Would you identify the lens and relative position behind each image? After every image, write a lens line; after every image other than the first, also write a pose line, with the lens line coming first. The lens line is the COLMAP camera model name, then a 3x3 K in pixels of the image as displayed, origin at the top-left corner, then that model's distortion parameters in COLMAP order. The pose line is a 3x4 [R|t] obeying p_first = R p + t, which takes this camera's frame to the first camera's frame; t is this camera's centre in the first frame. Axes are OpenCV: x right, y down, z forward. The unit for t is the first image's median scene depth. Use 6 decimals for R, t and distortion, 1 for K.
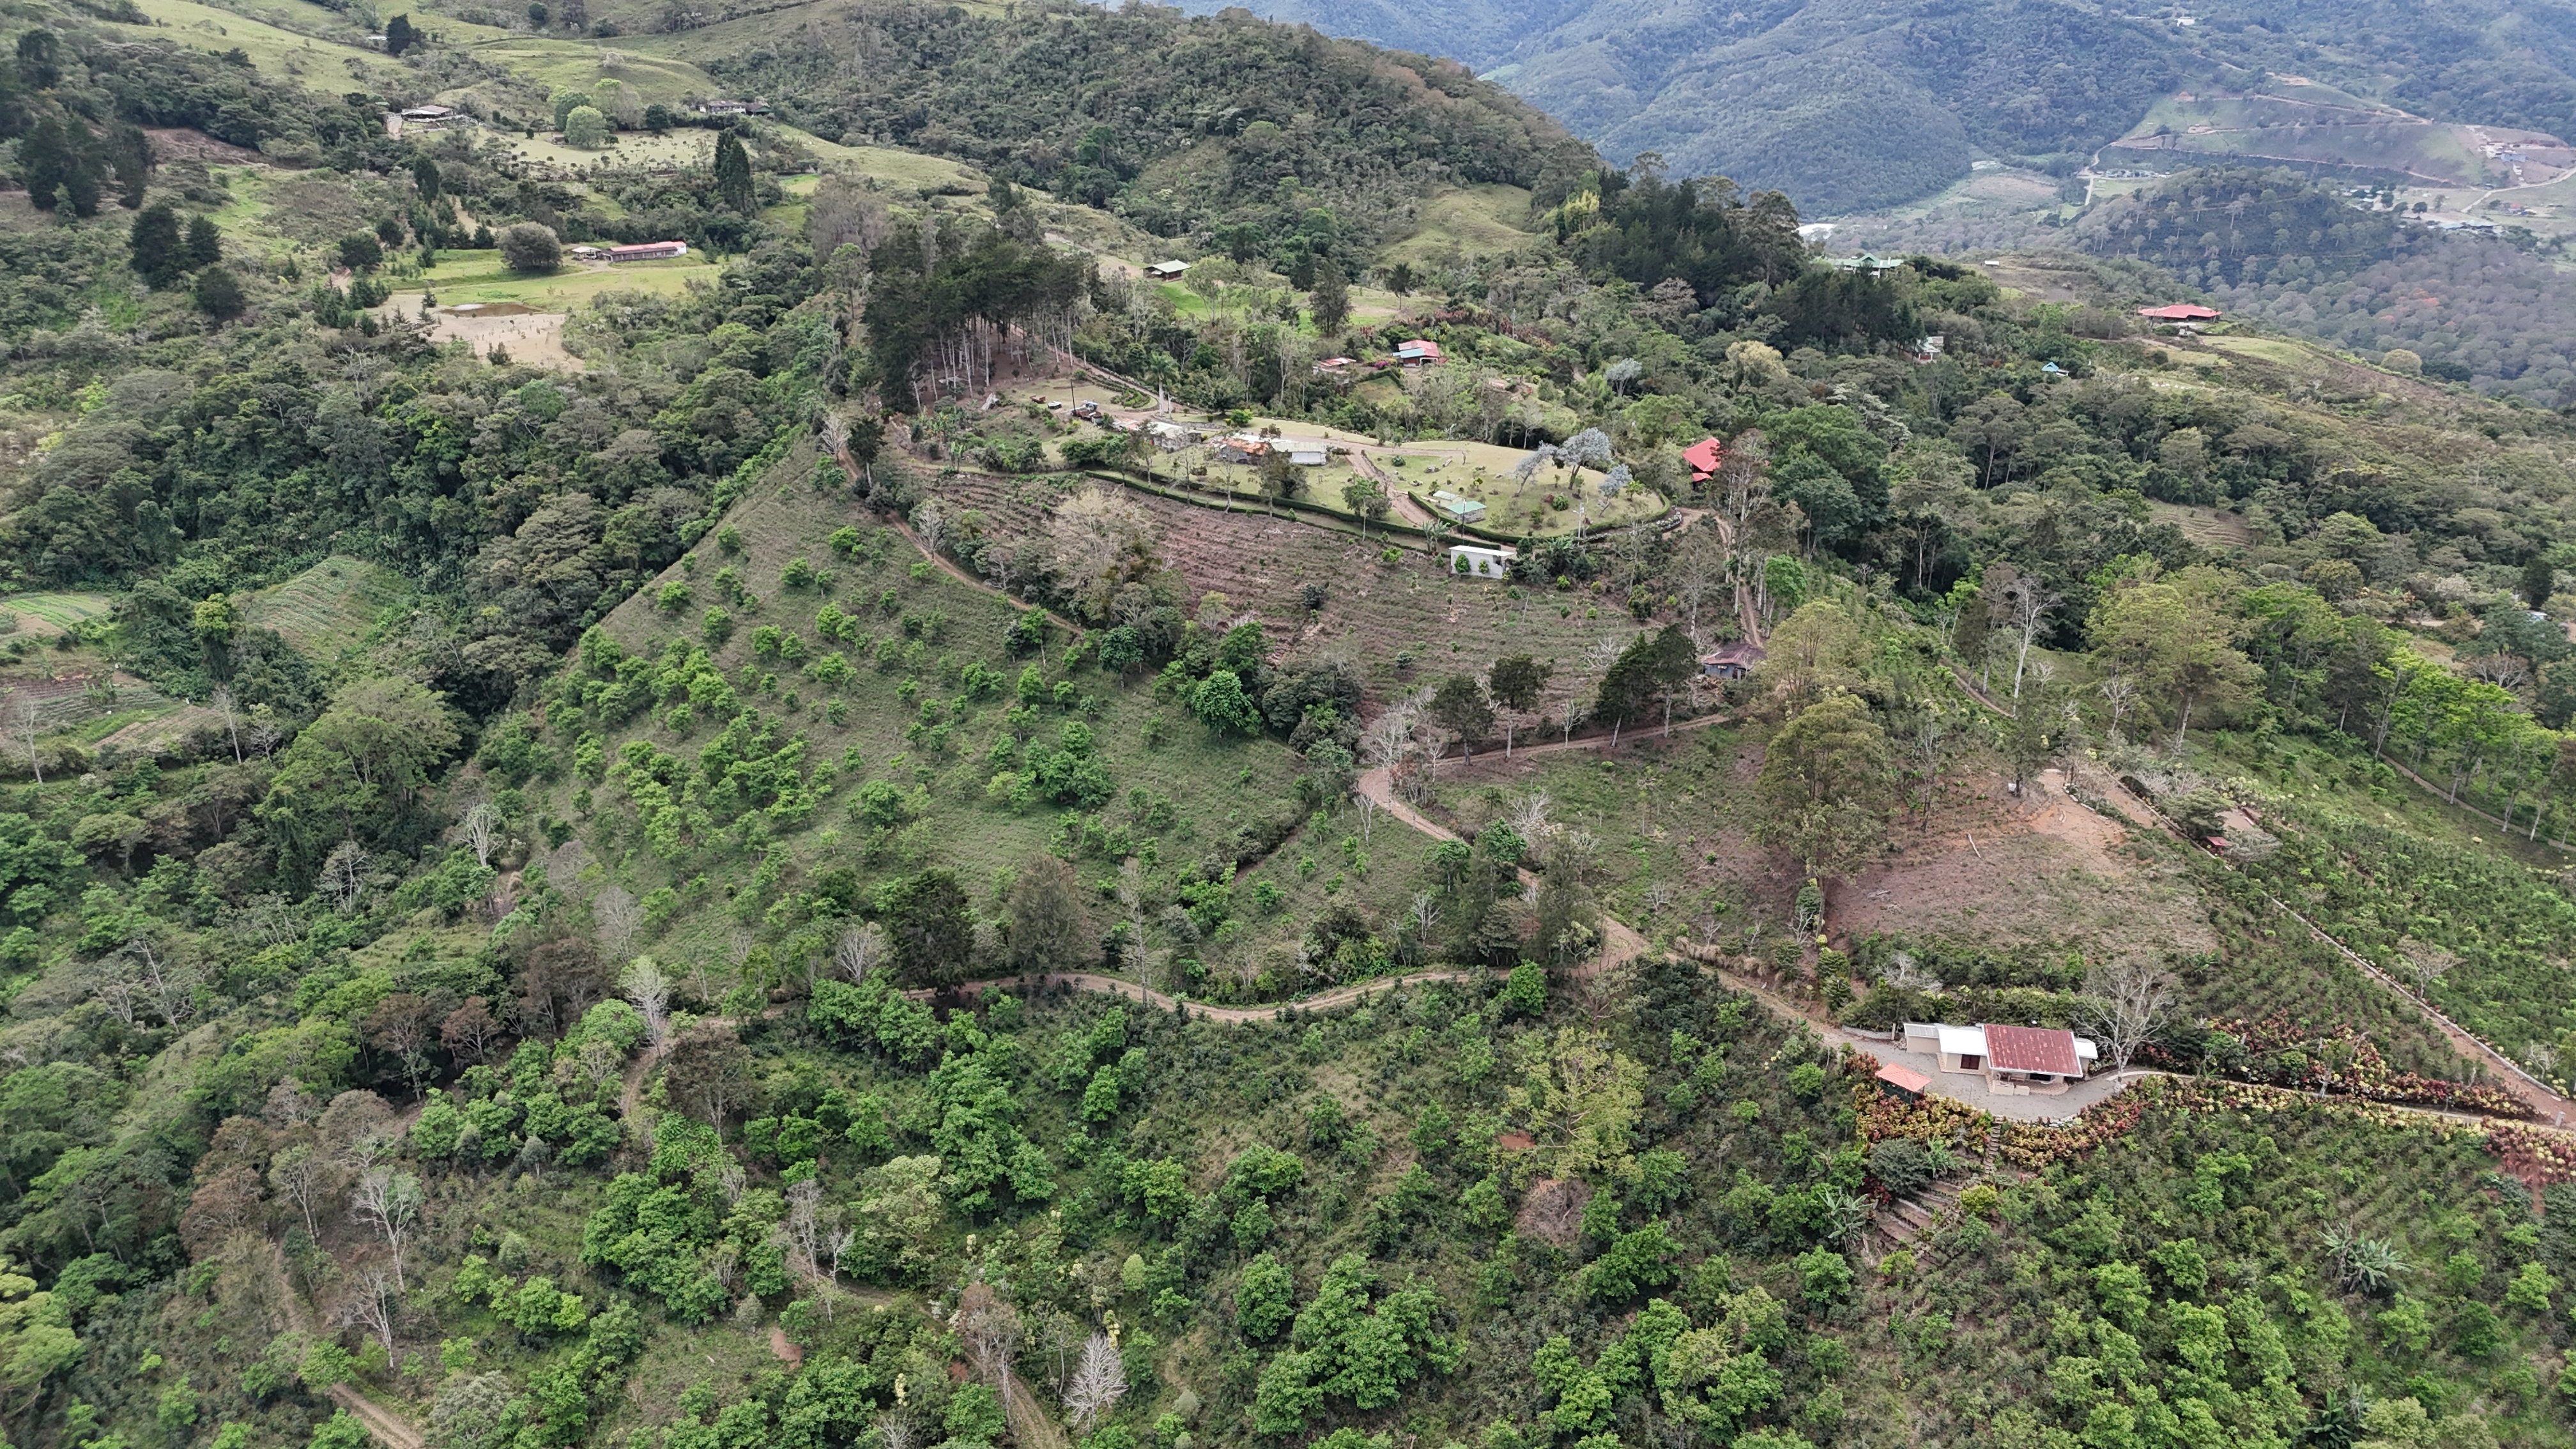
lens RADIAL K [[1859.9, 0, 1275.3], [0, 1859.9, 702.1], [0, 0, 1]] dist [0.064788, -0.057825]
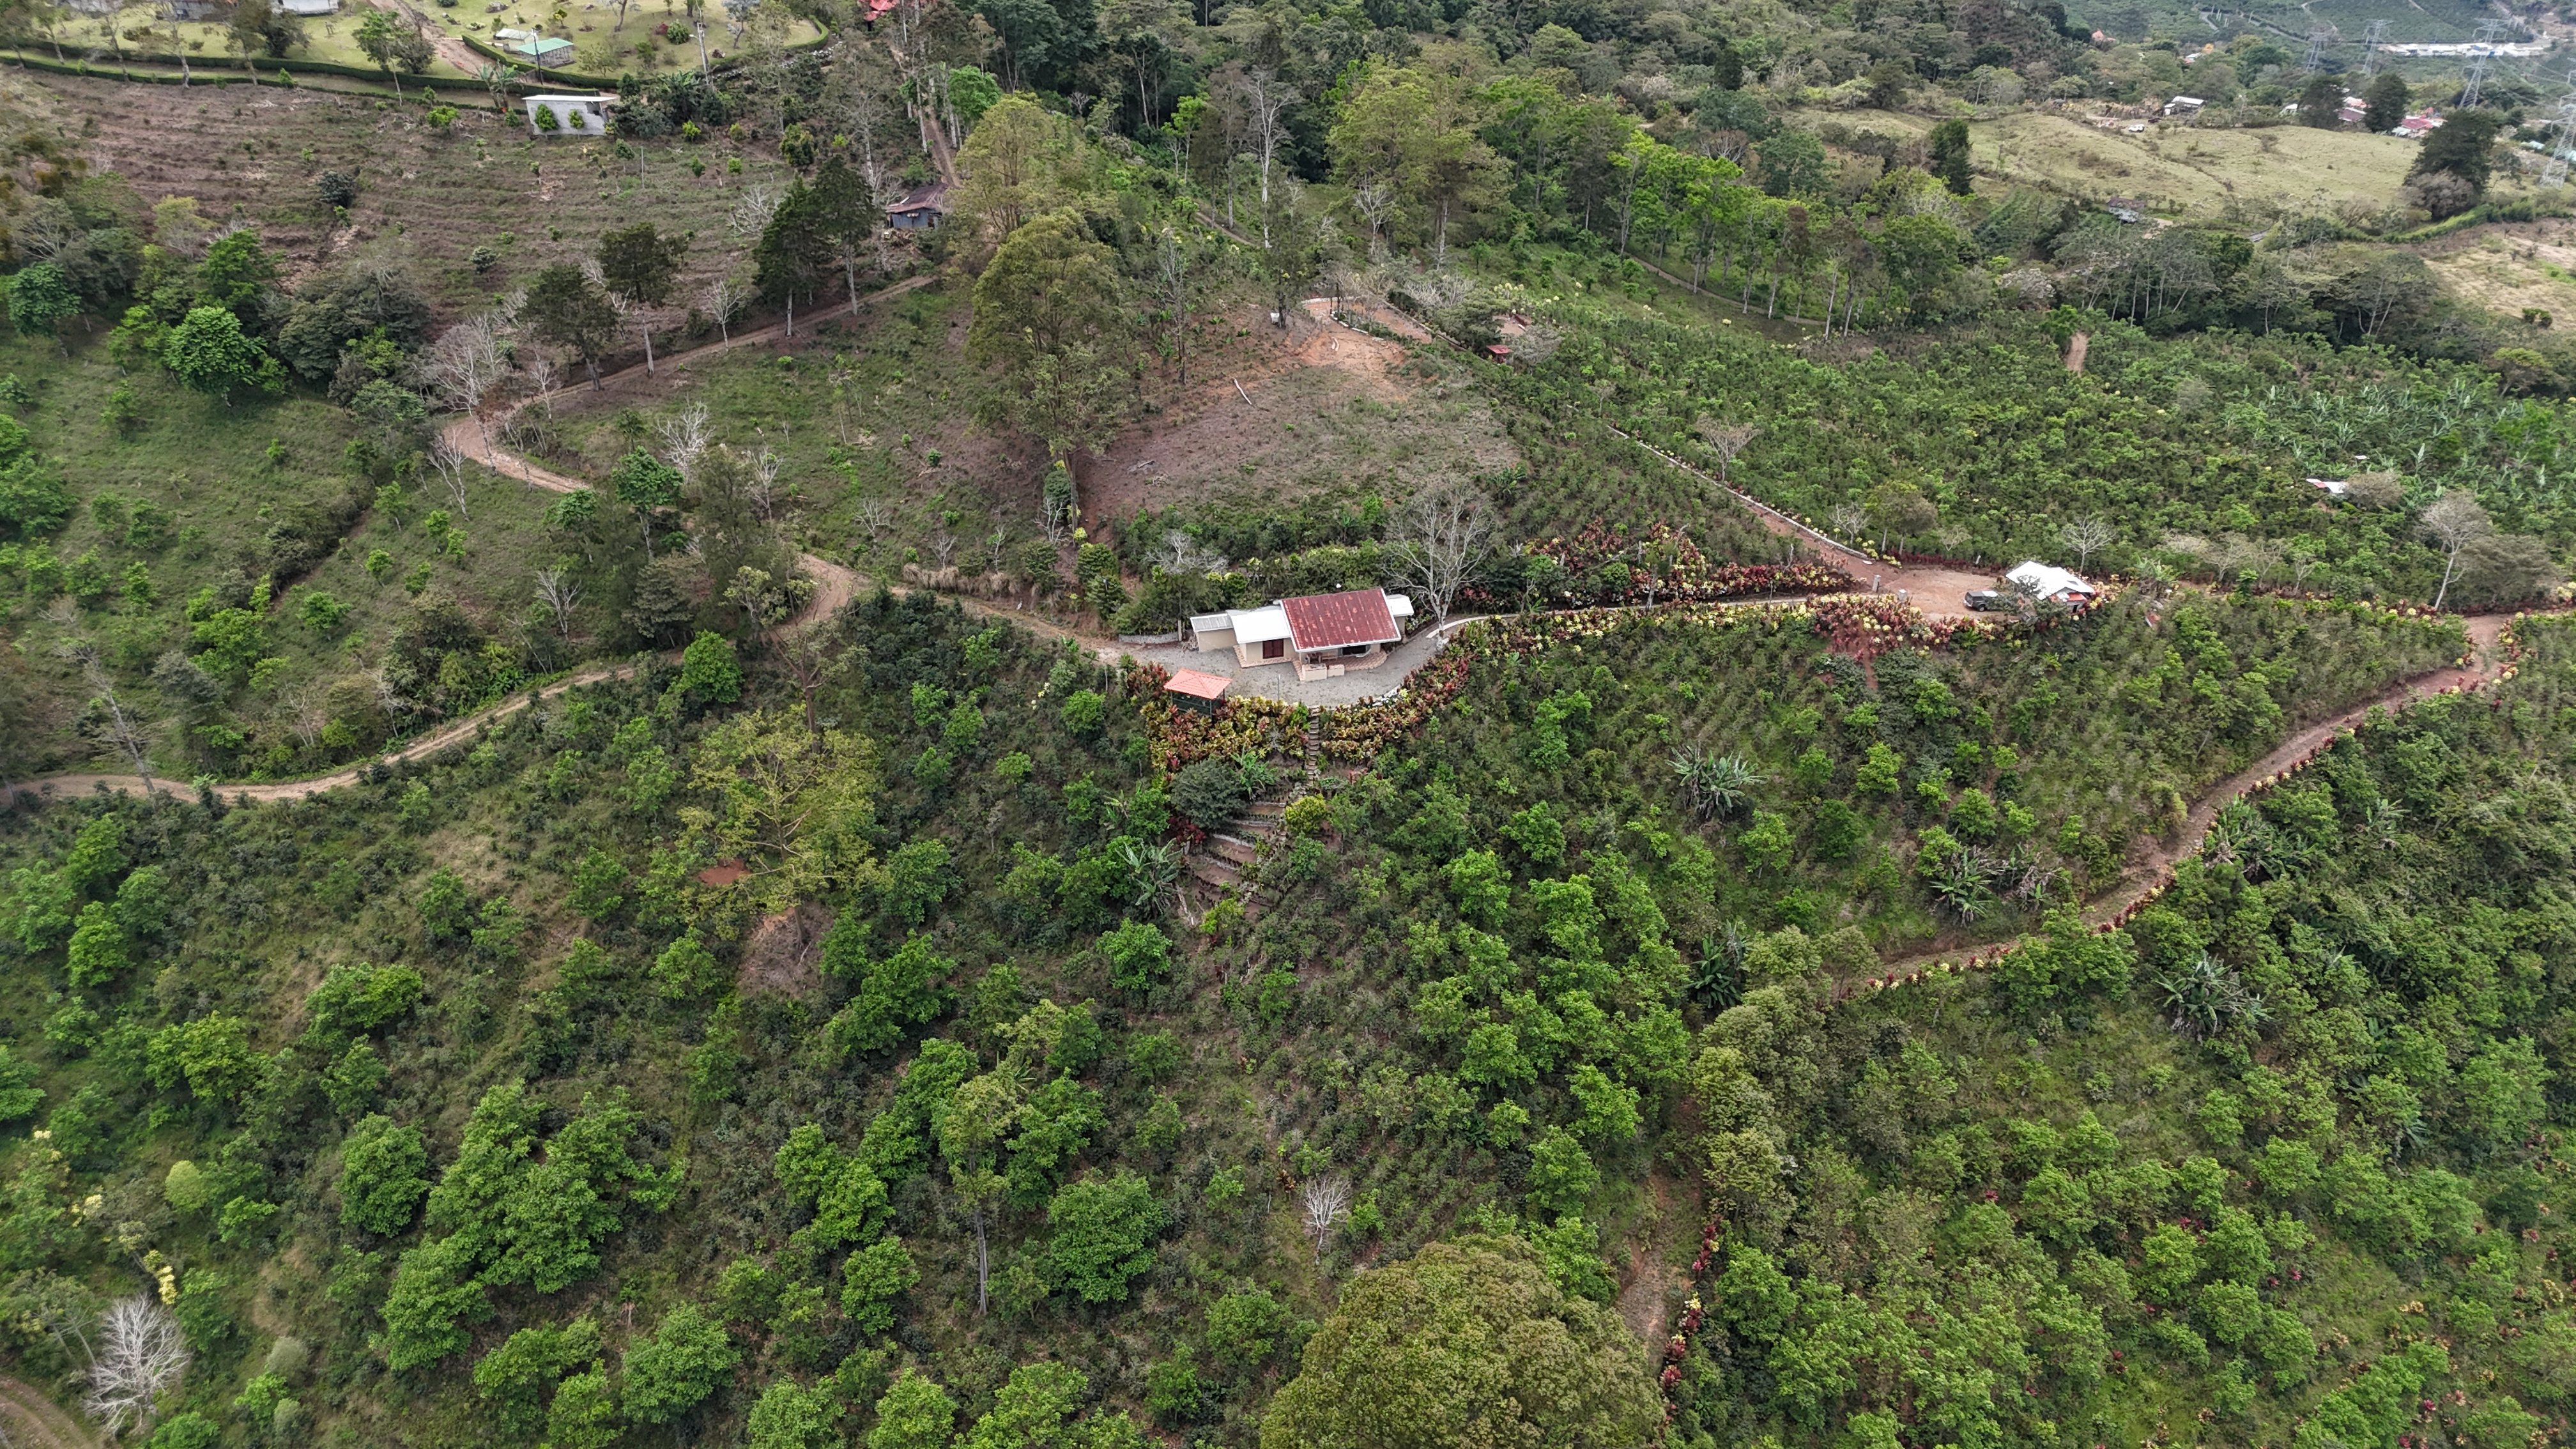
lens RADIAL K [[1859.9, 0, 1275.1], [0, 1859.9, 742.6], [0, 0, 1]] dist [0.064788, -0.057825]
pose [[0.920458, -0.207159, 0.331423, 0.090697], [0.138644, 0.965896, 0.218686, 0.052034], [-0.365423, -0.155341, 0.917788, 0.242052]]
